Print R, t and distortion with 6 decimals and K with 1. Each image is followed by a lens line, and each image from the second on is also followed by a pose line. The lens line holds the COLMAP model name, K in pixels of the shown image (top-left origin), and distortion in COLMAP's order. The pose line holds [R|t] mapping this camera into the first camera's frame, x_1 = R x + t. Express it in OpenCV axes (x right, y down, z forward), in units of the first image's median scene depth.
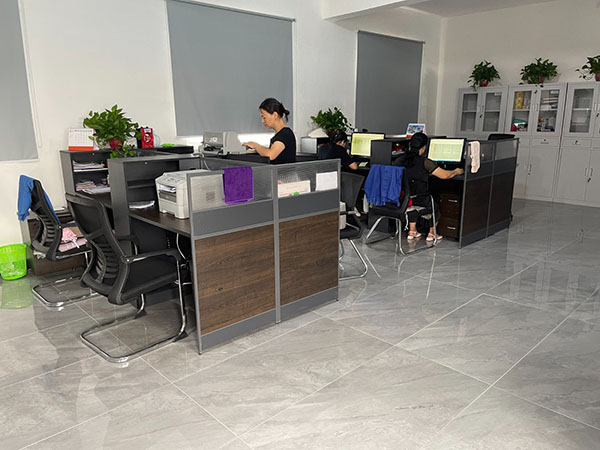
lens RADIAL K [[455.7, 0, 303.0], [0, 455.7, 228.8], [0, 0, 1]] dist [0.048551, -0.007821]
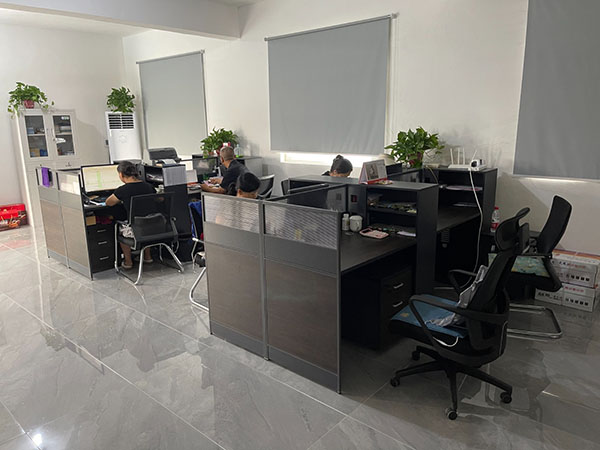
lens RADIAL K [[455.7, 0, 304.1], [0, 455.7, 224.4], [0, 0, 1]] dist [0.048551, -0.007821]
pose [[0.076013, 0.220773, -0.972359, 0.957829], [-0.238459, 0.950907, 0.197262, -0.275957], [0.968173, 0.216873, 0.124927, 0.979423]]
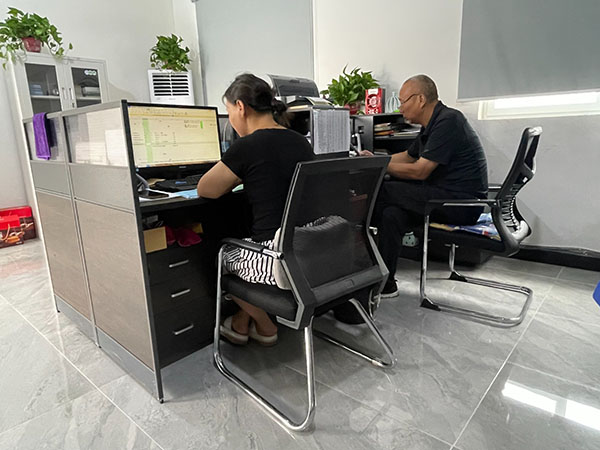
lens RADIAL K [[388.2, 0, 297.5], [0, 388.2, 224.3], [0, 0, 1]] dist [0.007498, 0.014072]
pose [[0.079397, 0.218882, -0.972516, 0.310283], [-0.221004, 0.955182, 0.196937, -0.089321], [0.972036, 0.199294, 0.124212, 0.742502]]
